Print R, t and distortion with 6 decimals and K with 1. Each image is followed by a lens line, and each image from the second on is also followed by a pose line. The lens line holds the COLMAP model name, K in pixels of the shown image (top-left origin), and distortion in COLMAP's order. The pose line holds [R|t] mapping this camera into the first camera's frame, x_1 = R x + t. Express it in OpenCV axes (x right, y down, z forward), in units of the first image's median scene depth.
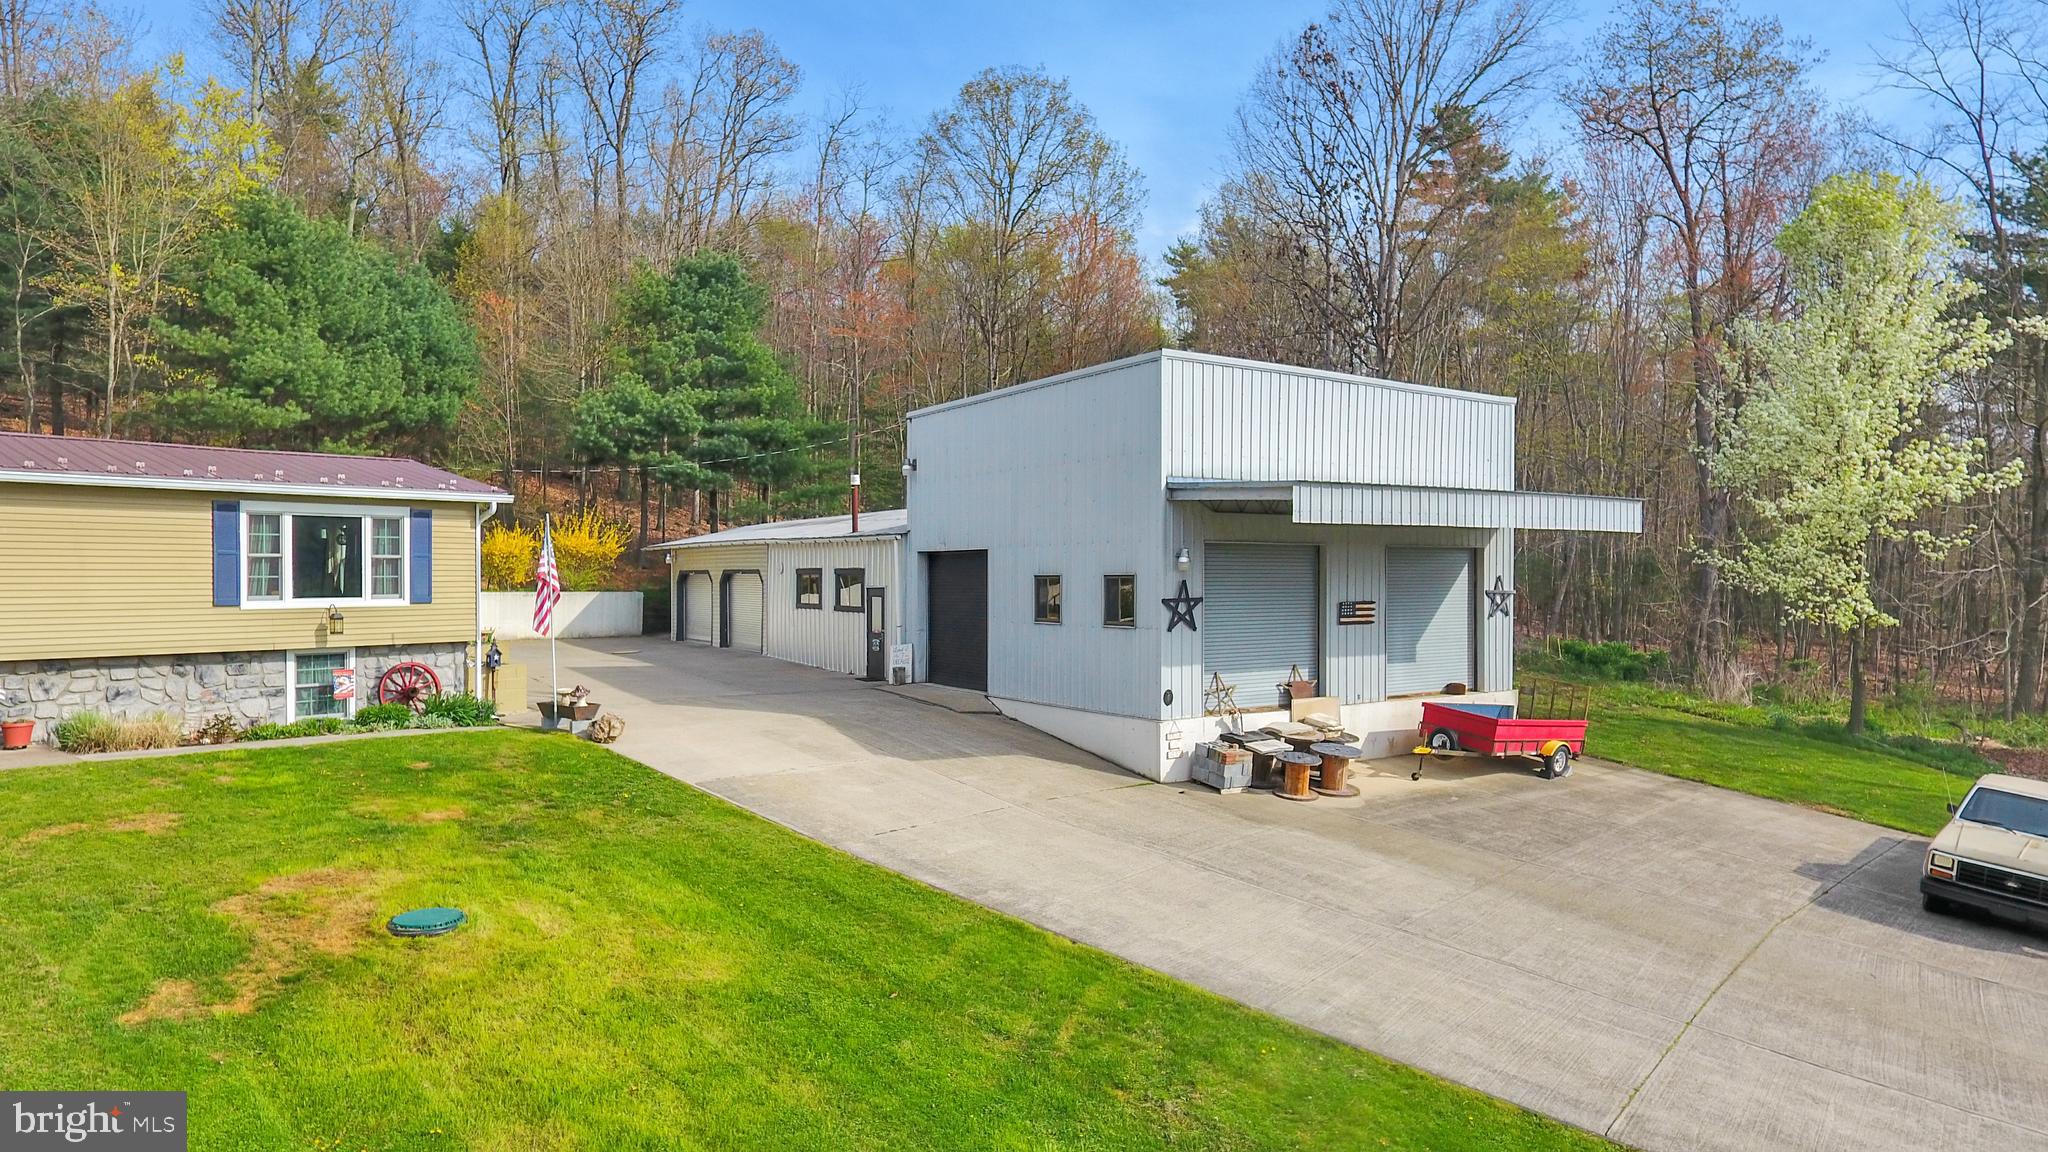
lens RADIAL K [[1196.3, 0, 1026.2], [0, 1196.3, 581.8], [0, 0, 1]] dist [-0.005633, -0.000072]
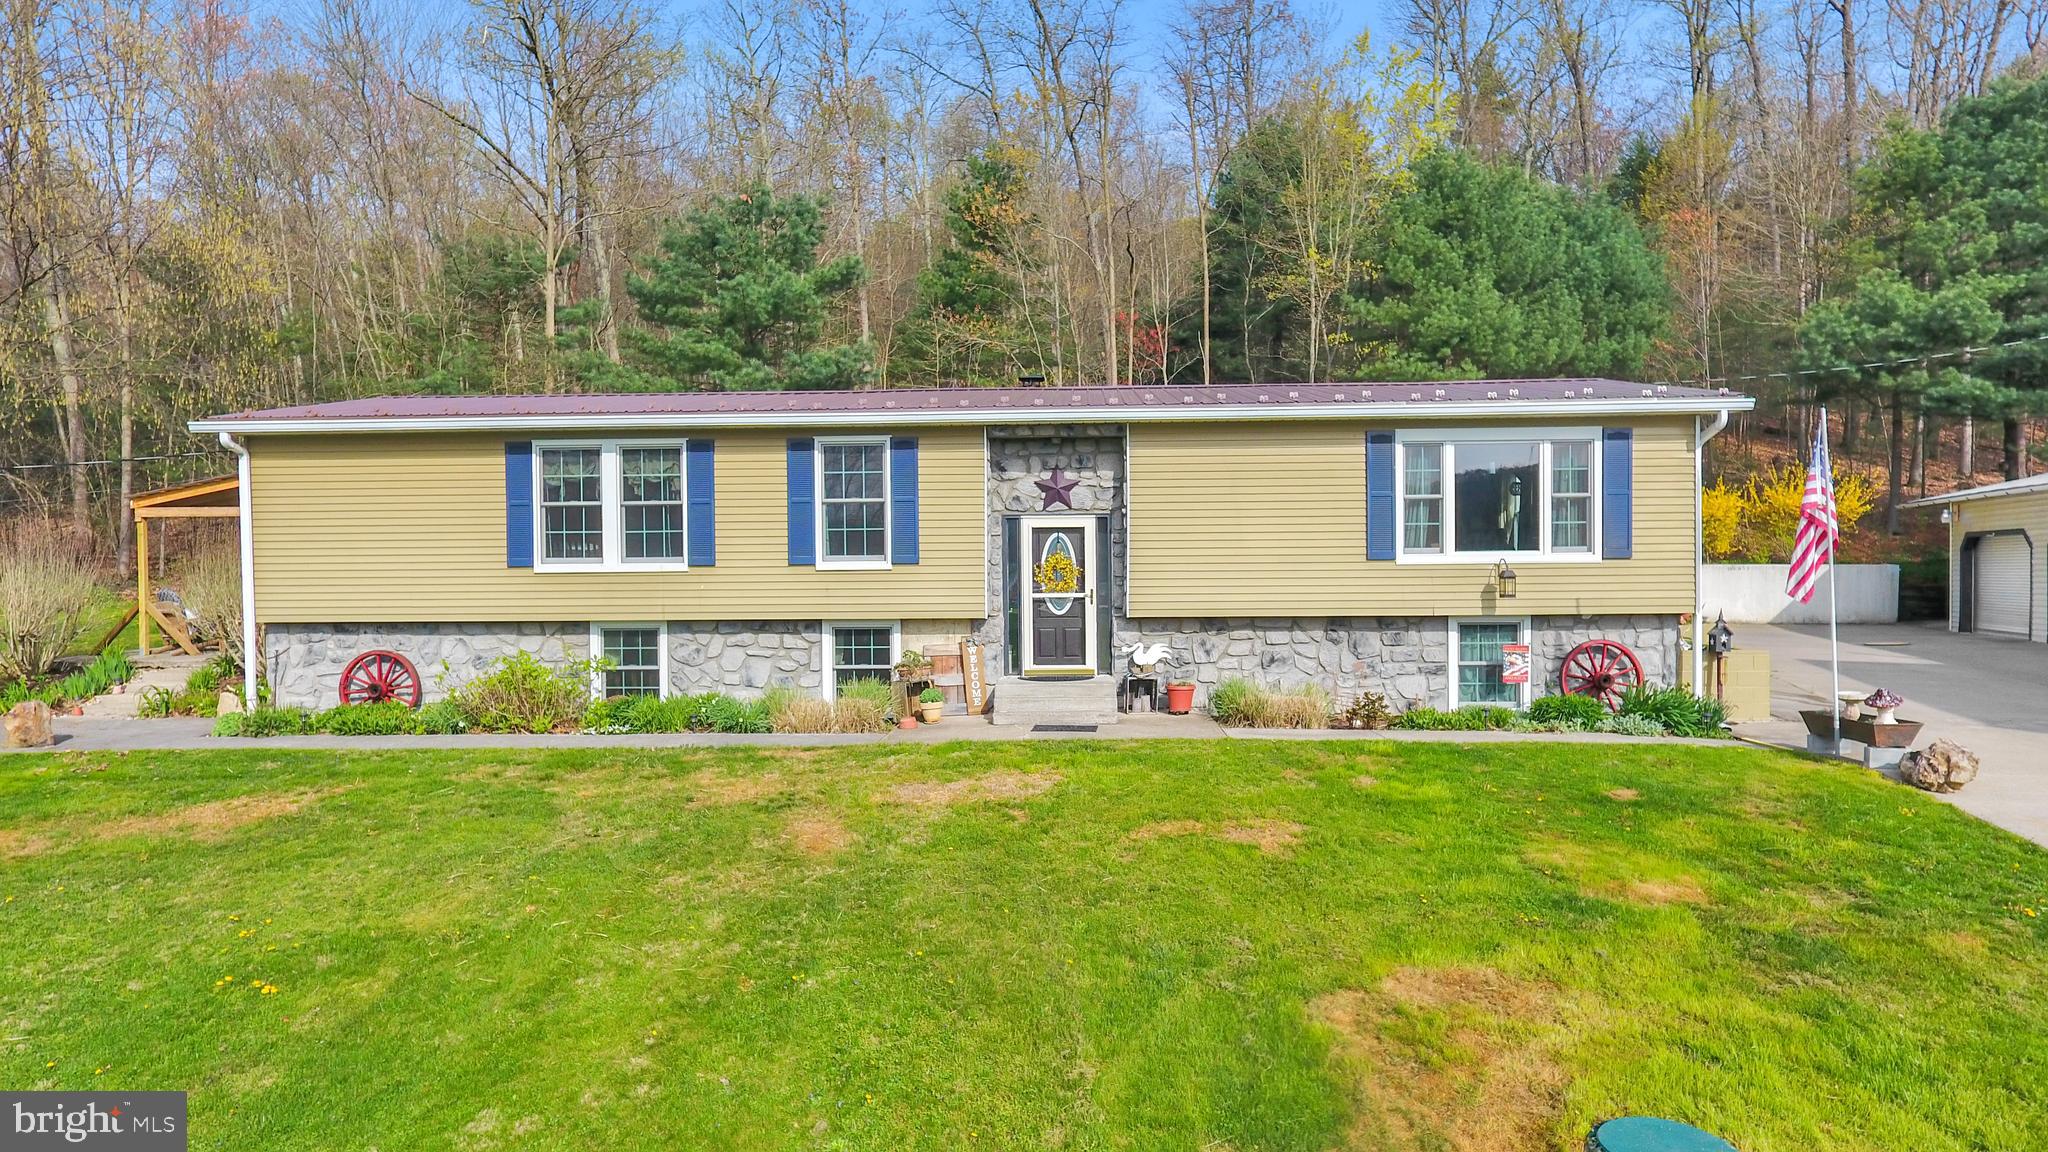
lens RADIAL K [[1196.3, 0, 1031.3], [0, 1196.3, 584.3], [0, 0, 1]] dist [-0.005633, -0.000072]
pose [[0.615021, 0.005698, -0.788490, -0.150972], [0.003775, 0.999941, 0.010170, 0.024231], [0.788502, -0.009232, 0.614963, 0.269914]]
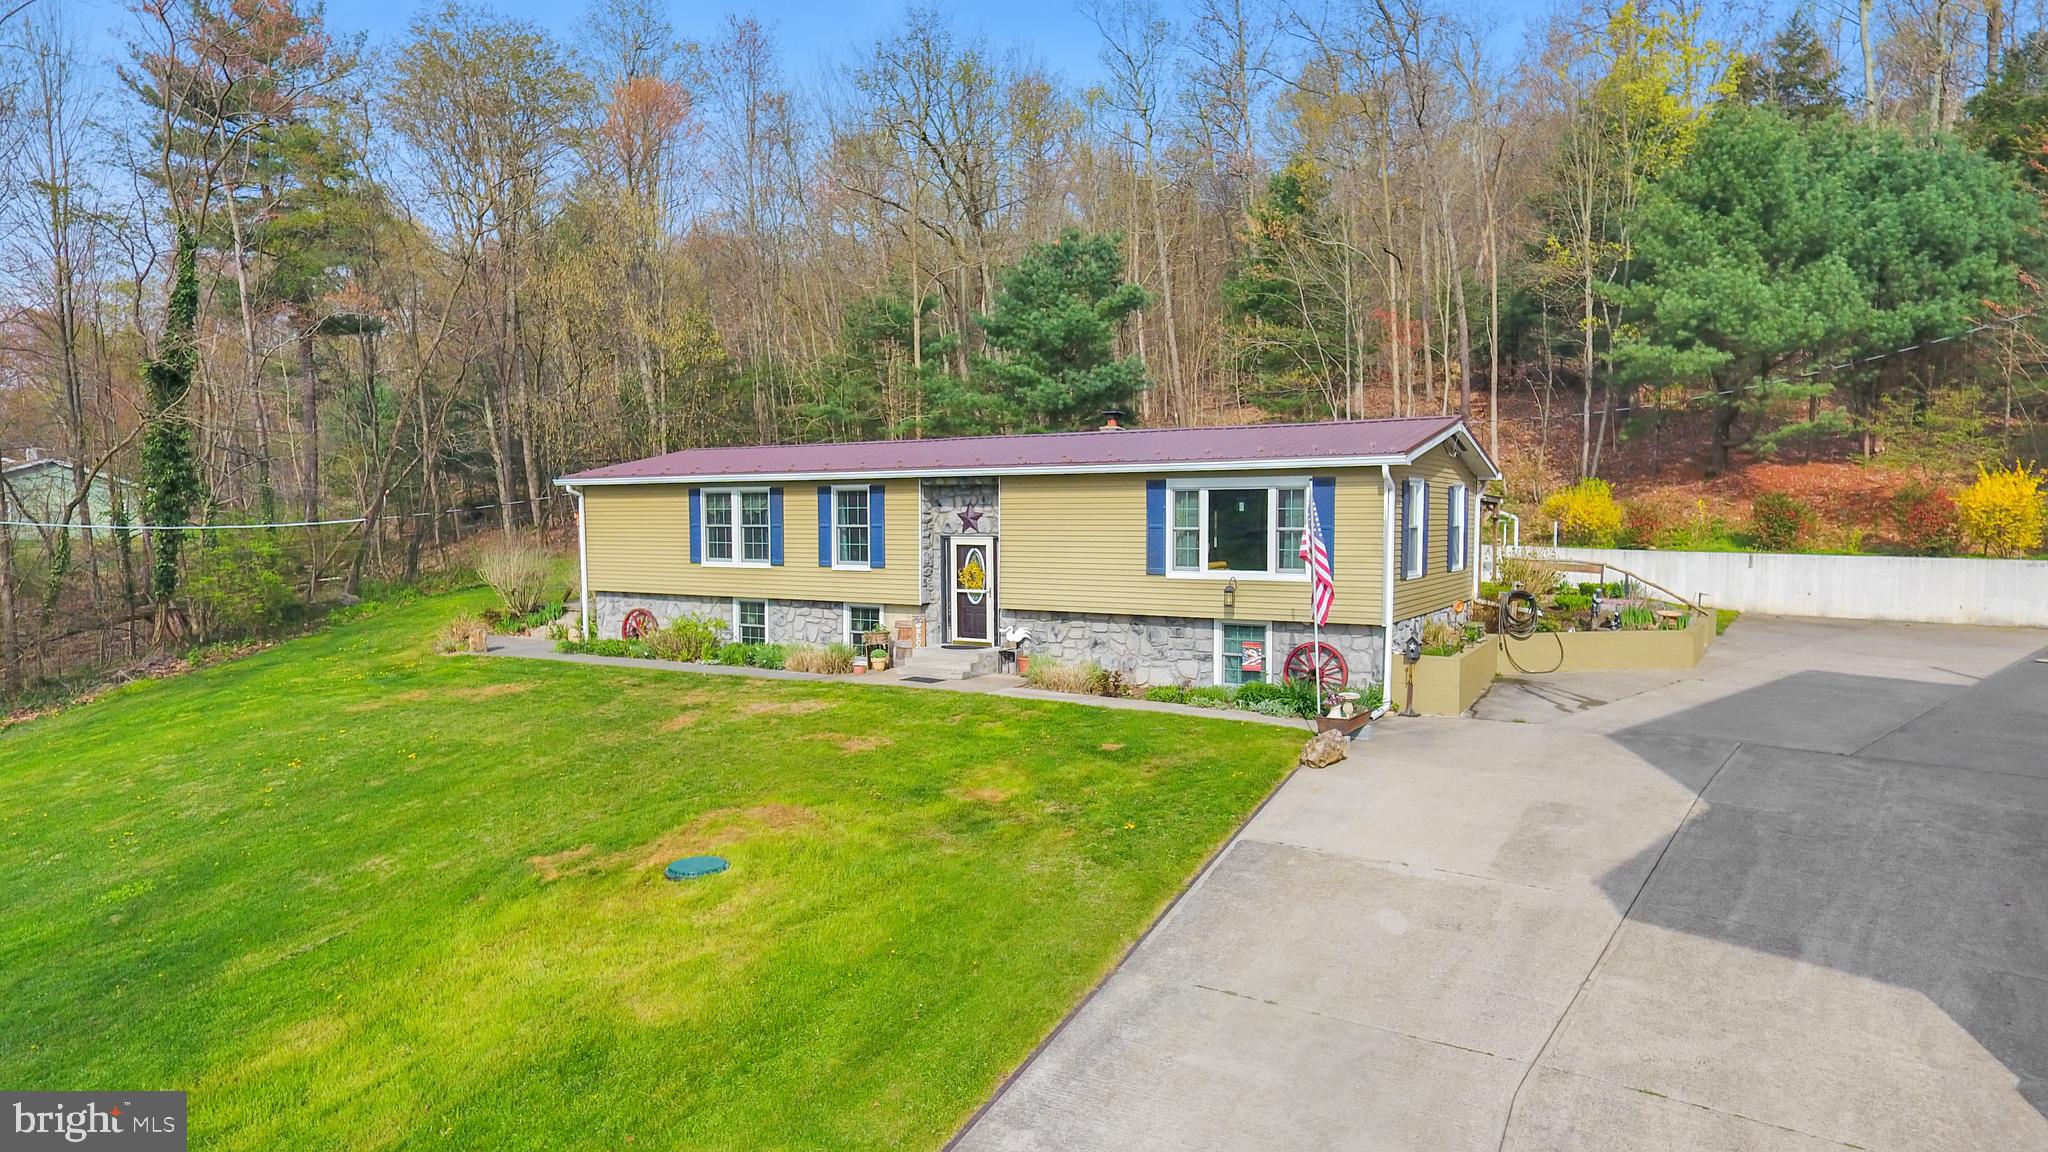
lens RADIAL K [[1196.3, 0, 1031.5], [0, 1196.3, 584.9], [0, 0, 1]] dist [-0.005633, -0.000072]
pose [[0.166365, 0.055151, -0.984521, 0.357815], [-0.004184, 0.998465, 0.055225, -0.027403], [0.986055, -0.005068, 0.166340, 0.610766]]
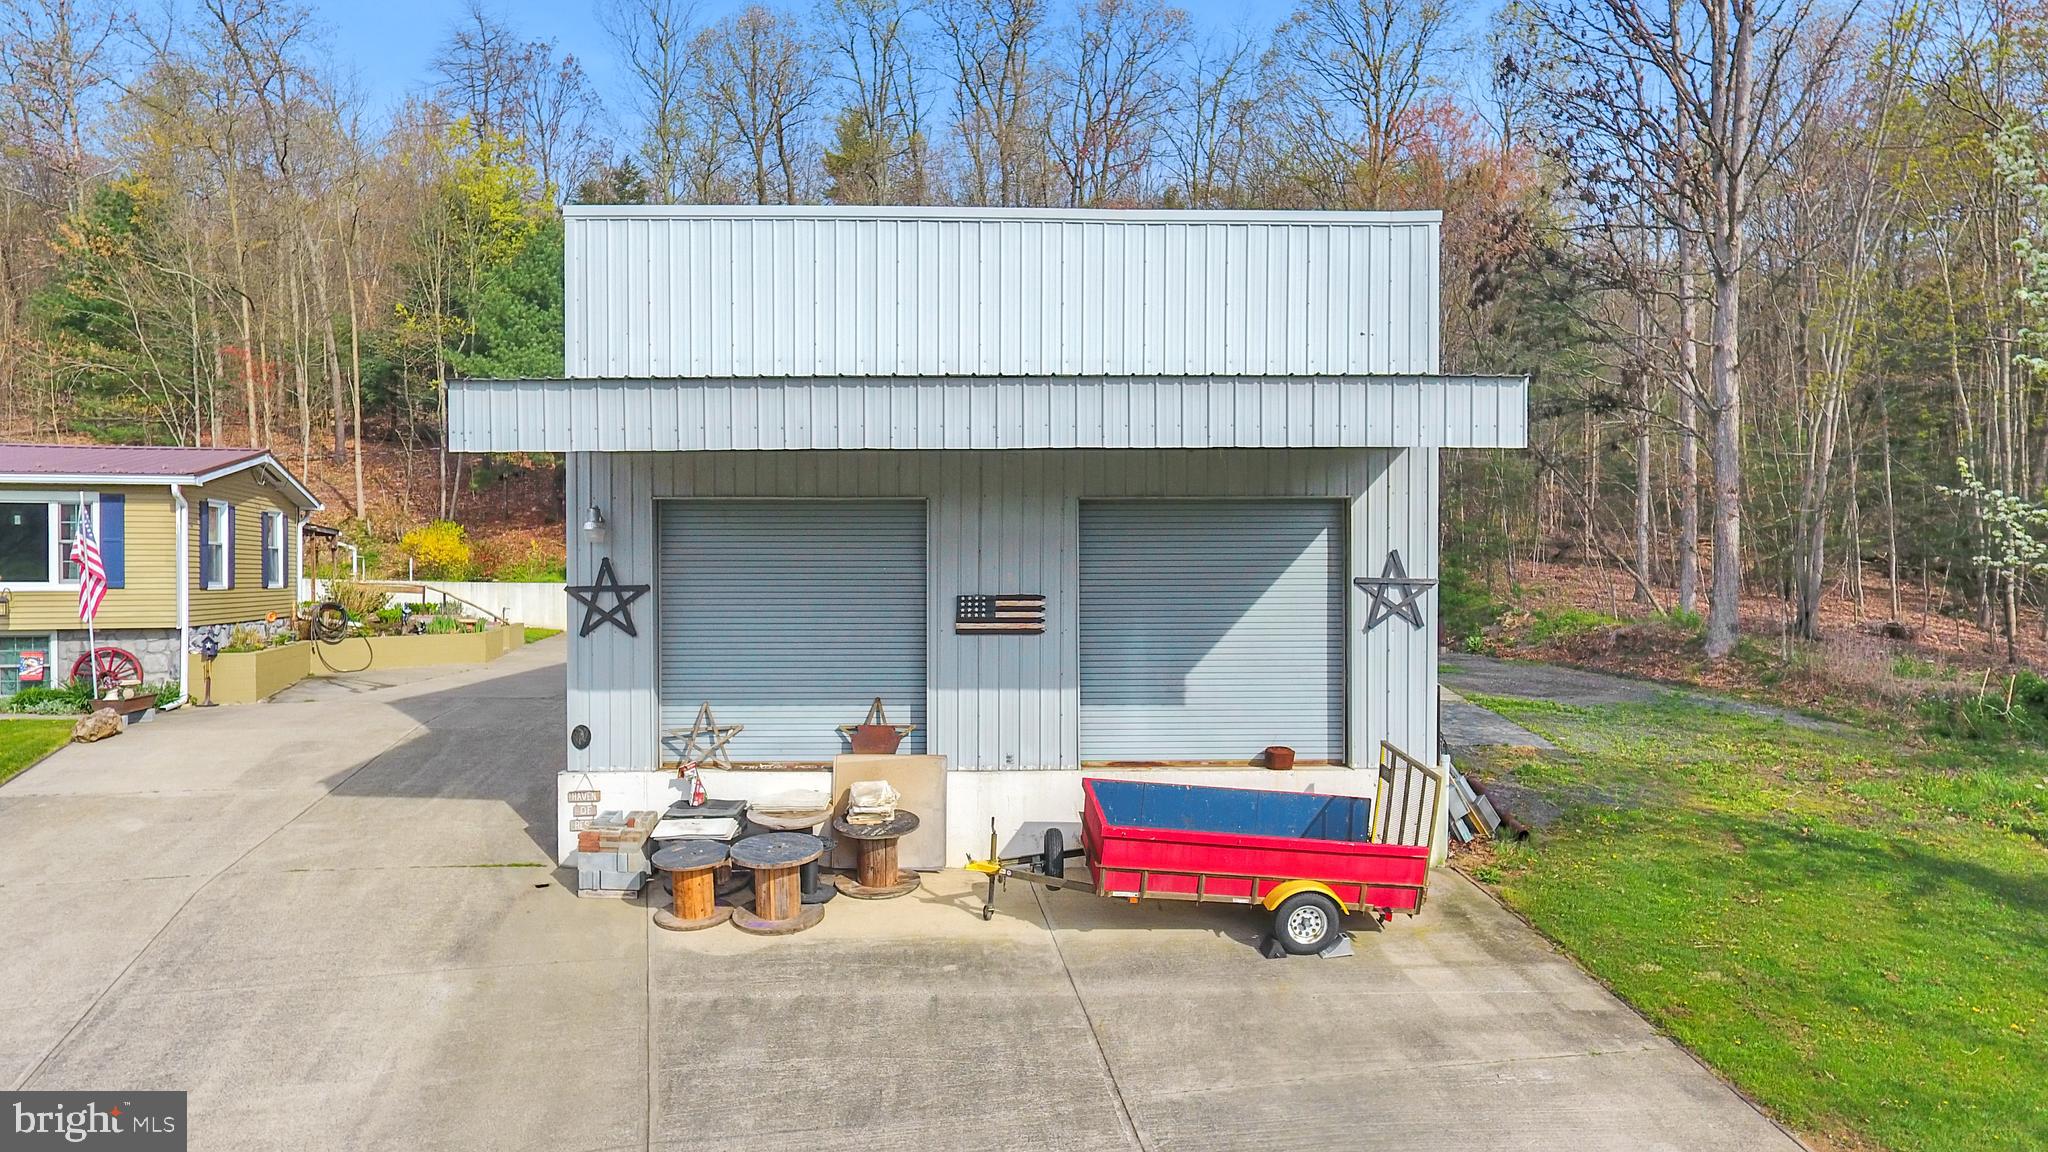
lens RADIAL K [[1196.3, 0, 1025.1], [0, 1196.3, 582.2], [0, 0, 1]] dist [-0.005633, -0.000072]
pose [[0.841219, 0.001734, -0.540692, 0.656224], [-0.001473, 0.999998, 0.000915, 0.010402], [0.540693, 0.000027, 0.841220, 0.562304]]
